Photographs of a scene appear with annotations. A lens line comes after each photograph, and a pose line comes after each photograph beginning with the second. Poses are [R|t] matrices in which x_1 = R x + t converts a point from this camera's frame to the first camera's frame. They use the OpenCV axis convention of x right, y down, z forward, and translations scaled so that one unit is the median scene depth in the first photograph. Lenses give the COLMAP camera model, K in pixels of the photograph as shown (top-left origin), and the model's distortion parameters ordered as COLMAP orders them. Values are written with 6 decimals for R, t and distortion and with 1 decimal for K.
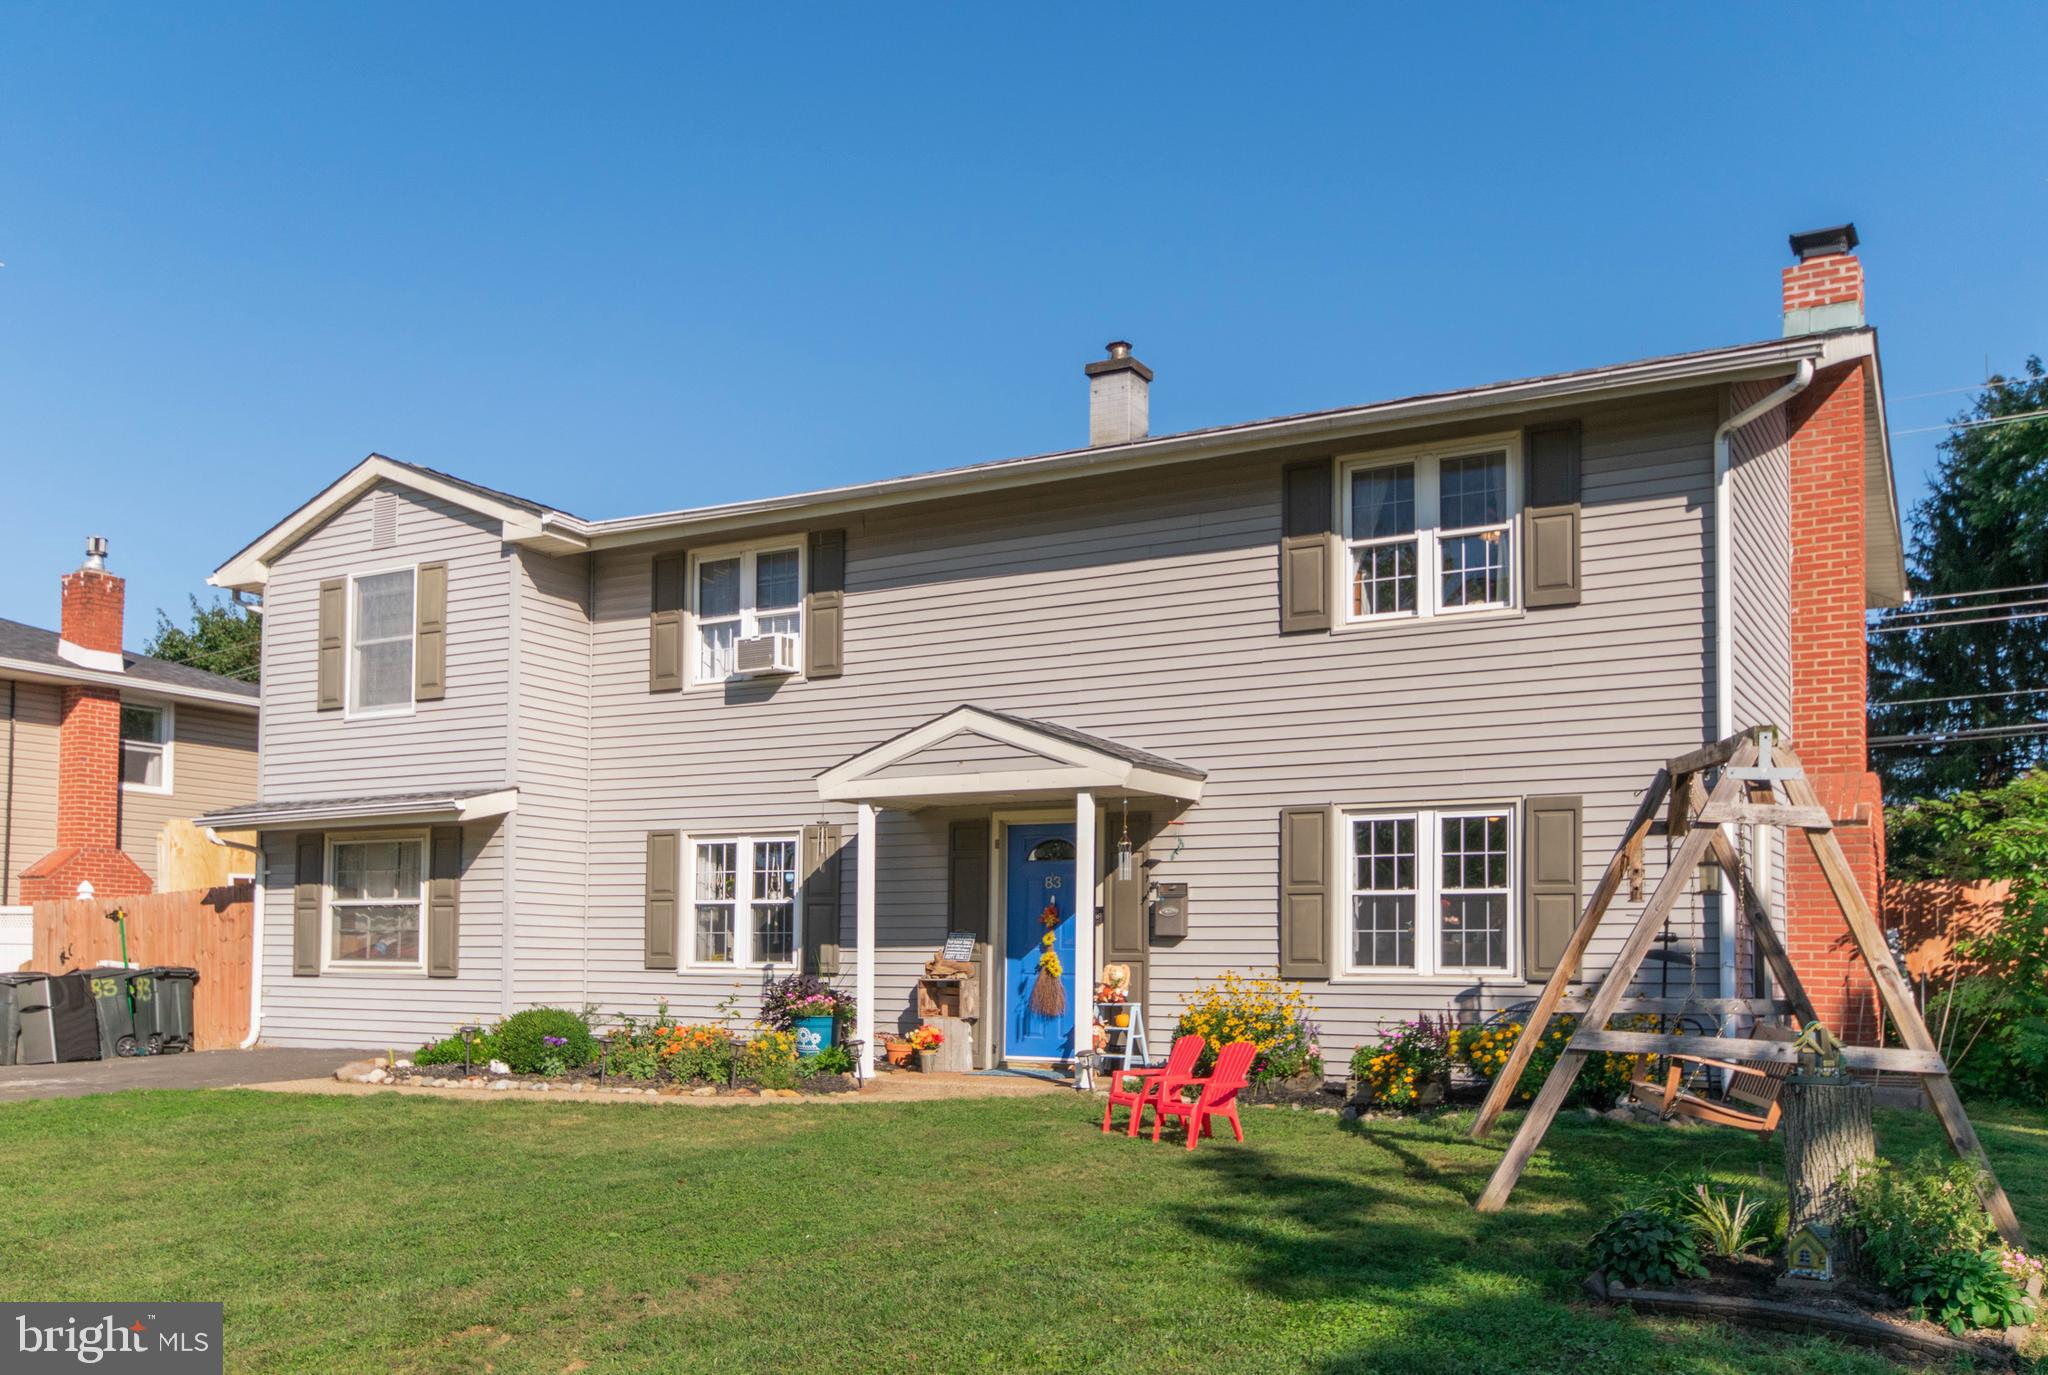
lens RADIAL K [[1753.7, 0, 1024.0], [0, 1753.7, 687.5], [0, 0, 1]] dist [0.000902, -0.003961]
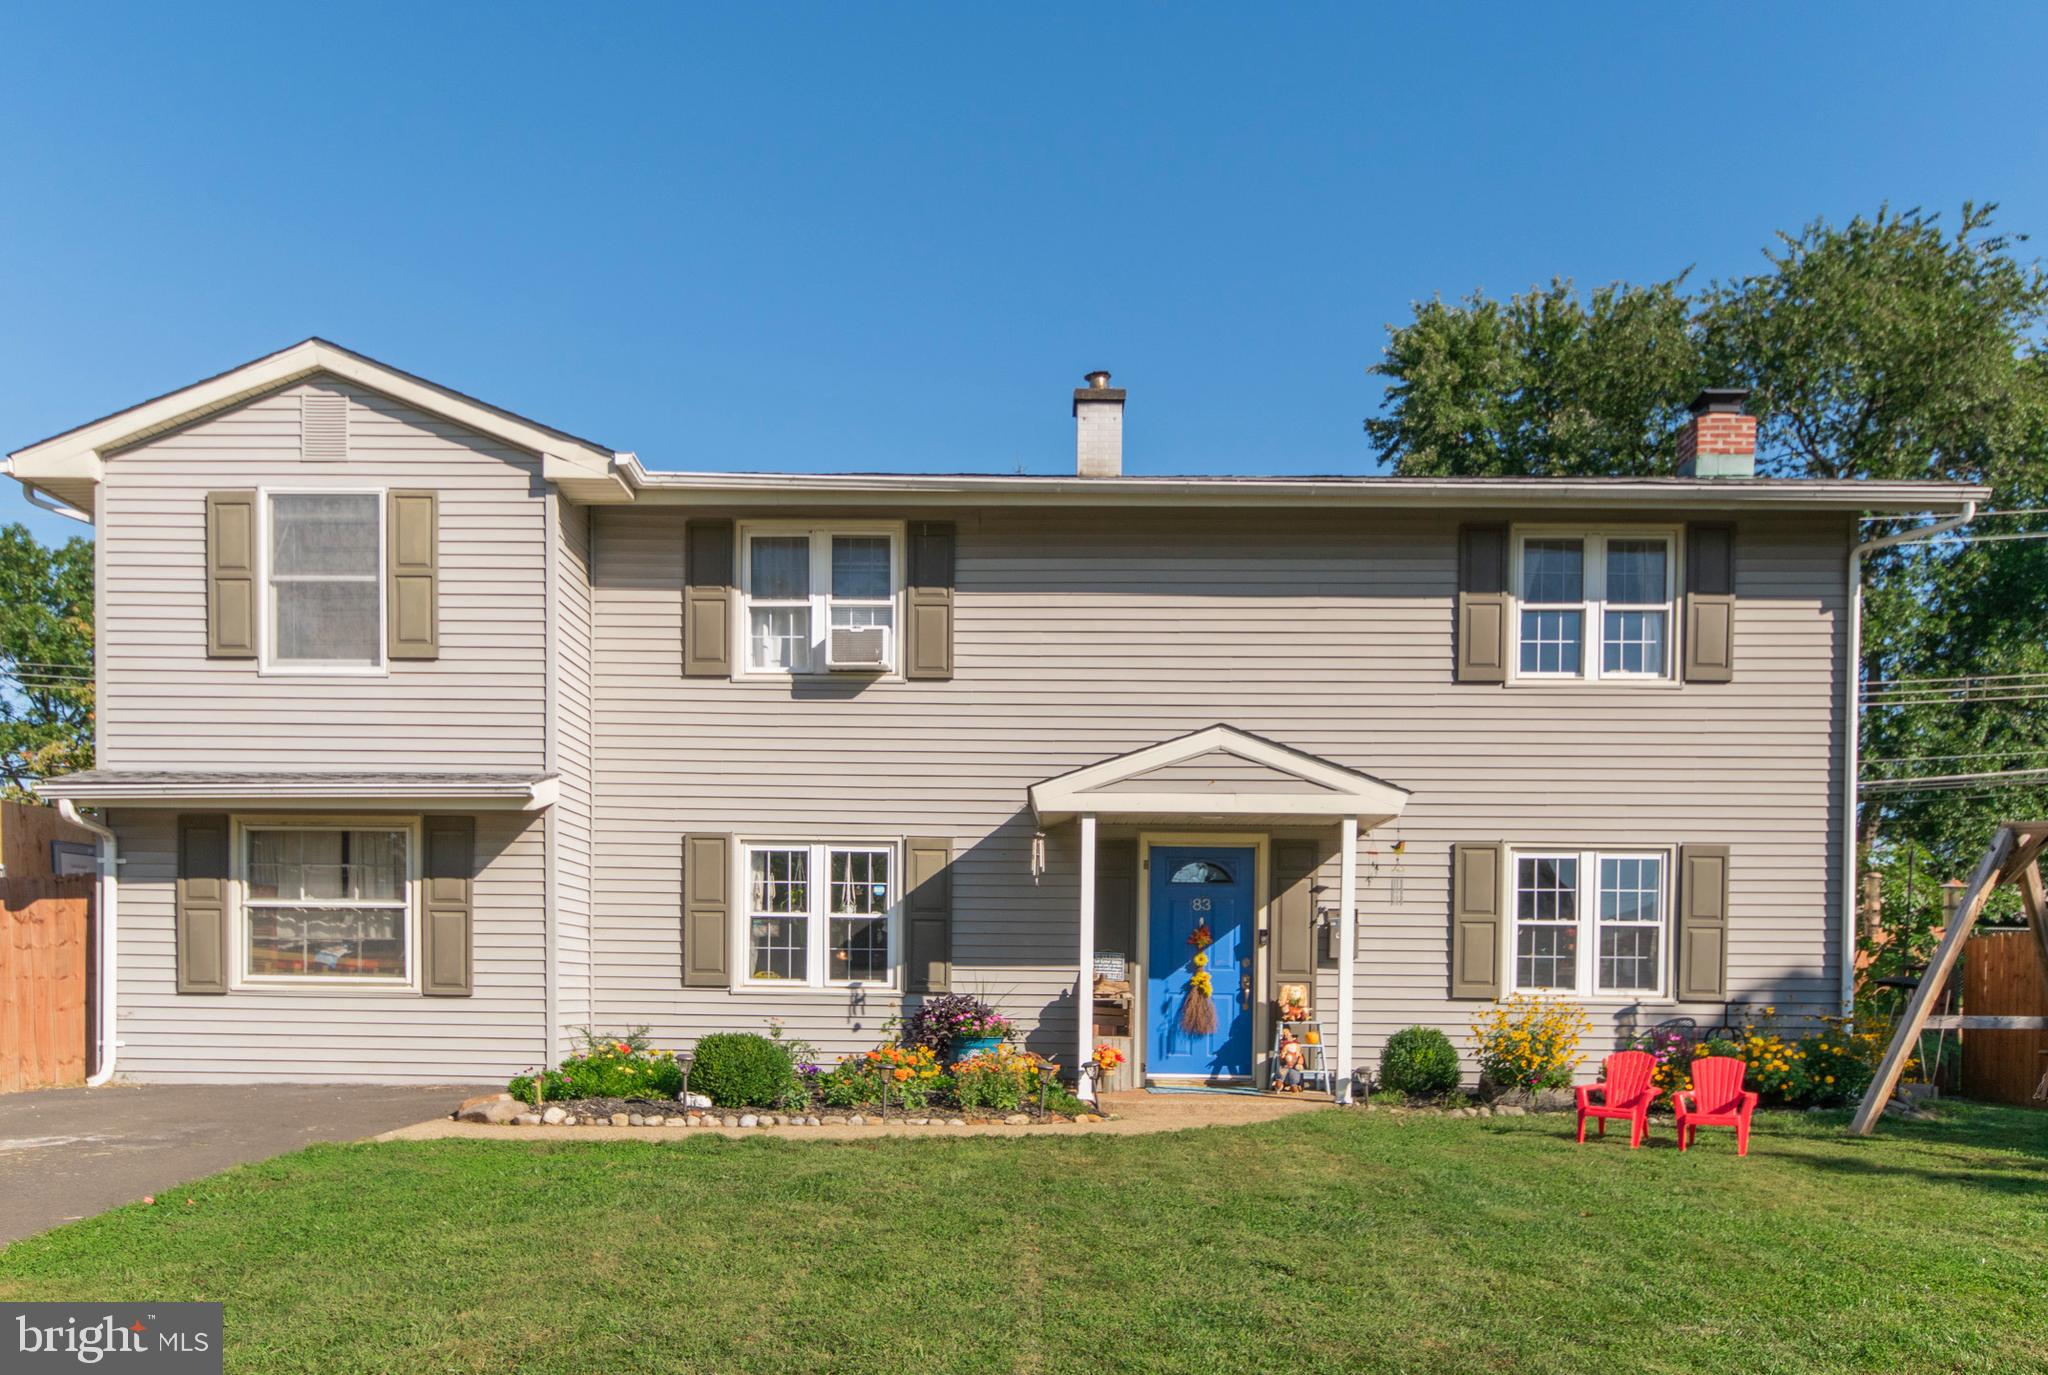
lens RADIAL K [[1572.1, 0, 1024.1], [0, 1572.1, 878.9], [0, 0, 1]] dist [-0.005448, 0.003509]
pose [[0.877269, 0.035381, 0.478694, -0.466808], [-0.080062, 0.994095, 0.073248, 0.034541], [-0.473276, -0.102584, 0.874921, 0.230798]]
